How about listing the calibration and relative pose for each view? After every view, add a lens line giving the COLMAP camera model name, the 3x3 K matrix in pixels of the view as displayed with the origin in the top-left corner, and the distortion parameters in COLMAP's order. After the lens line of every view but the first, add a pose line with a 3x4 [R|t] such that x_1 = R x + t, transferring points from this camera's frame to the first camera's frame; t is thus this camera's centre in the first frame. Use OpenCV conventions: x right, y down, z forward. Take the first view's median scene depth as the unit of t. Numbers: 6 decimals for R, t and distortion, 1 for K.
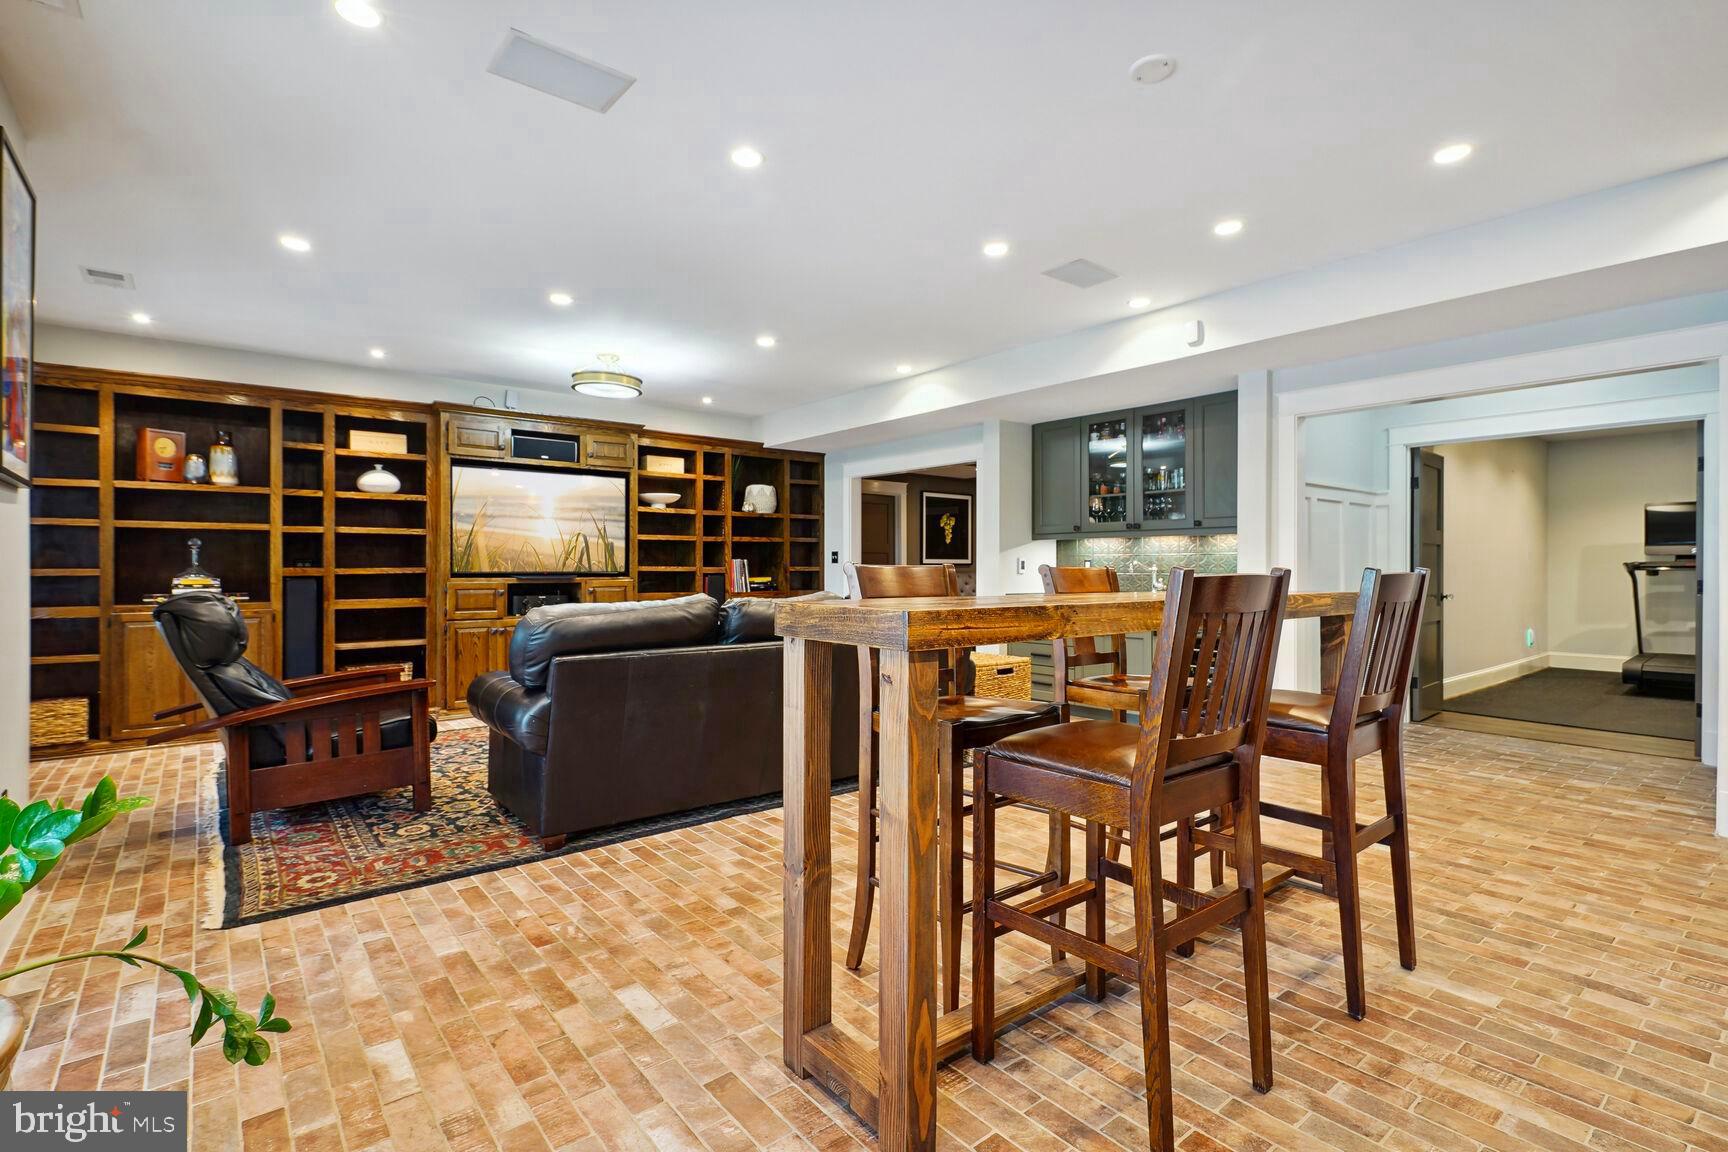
lens RADIAL K [[805.8, 0, 855.9], [0, 805.8, 570.7], [0, 0, 1]] dist [-0.001547, 0.001573]
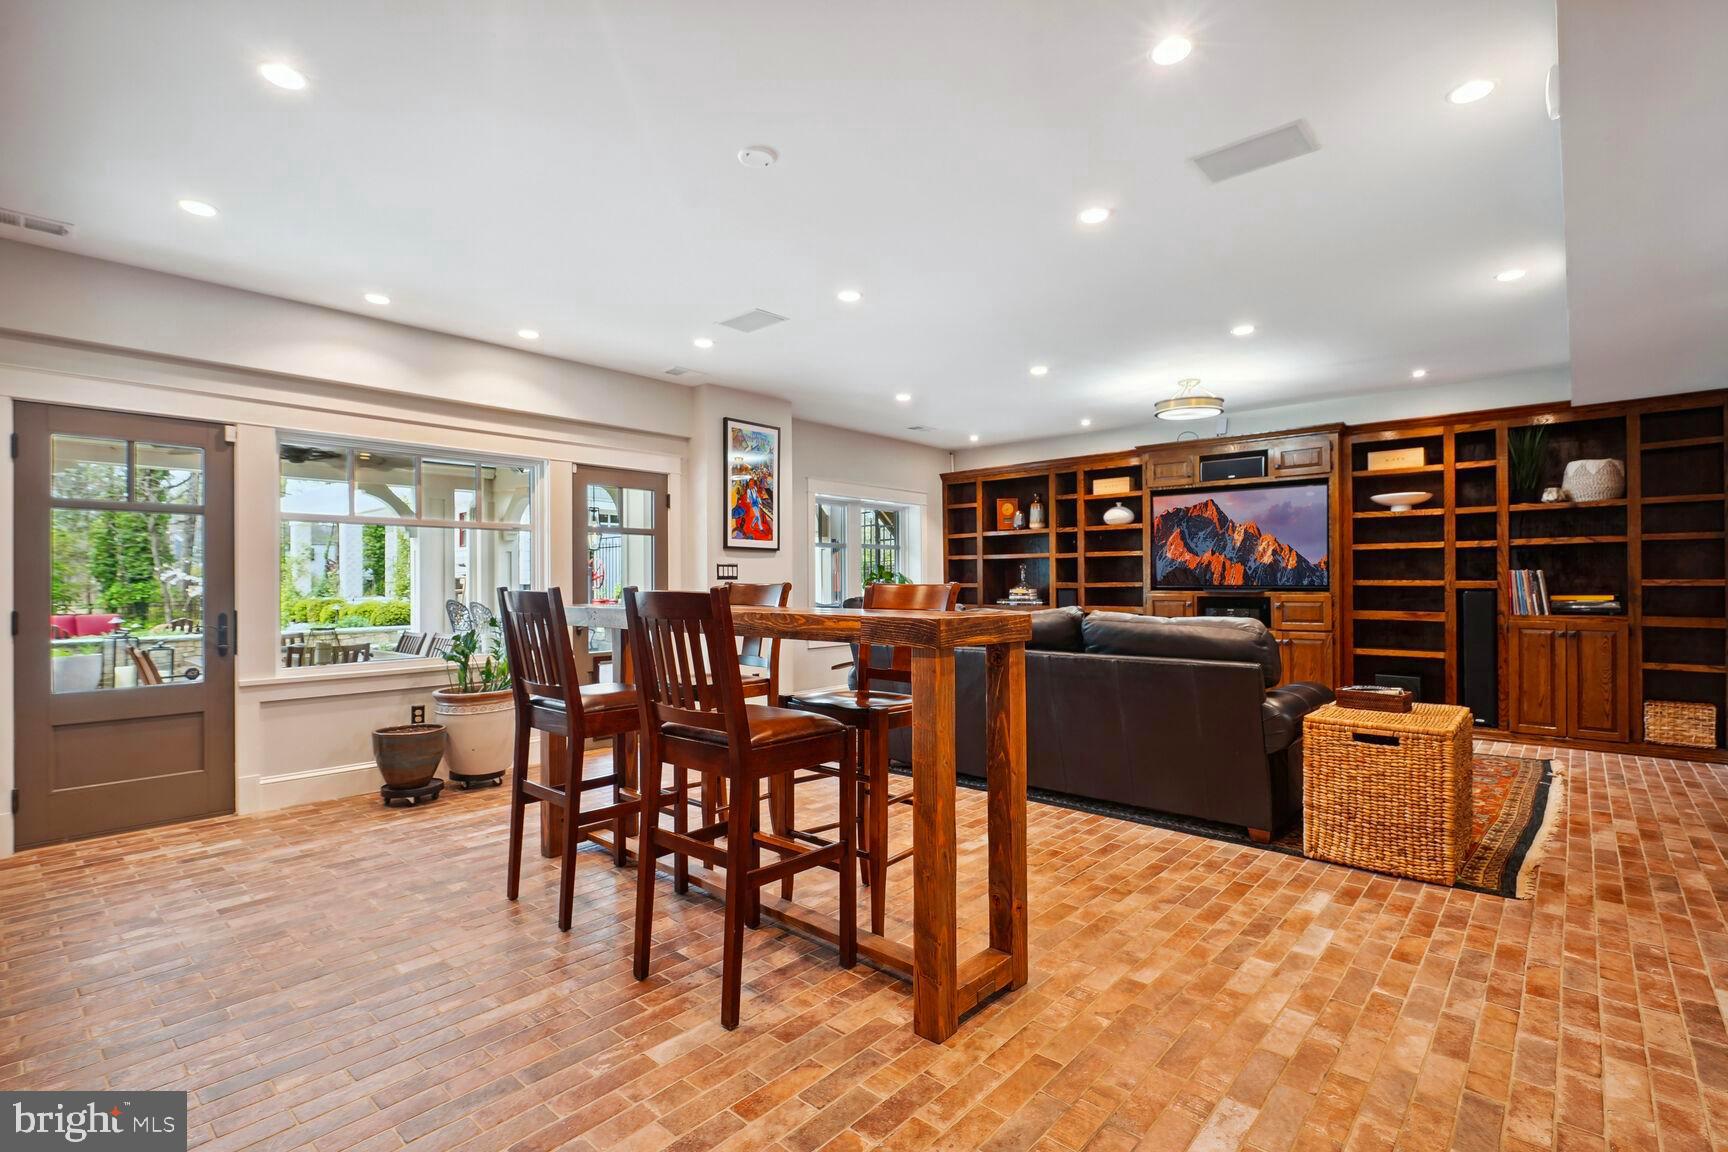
lens RADIAL K [[805.8, 0, 856.6], [0, 805.8, 577.5], [0, 0, 1]] dist [-0.001547, 0.001573]
pose [[0.162659, -0.007167, -0.986656, 0.606763], [-0.002899, 0.999966, -0.007742, -0.000482], [0.986678, 0.004120, 0.162633, 0.376193]]
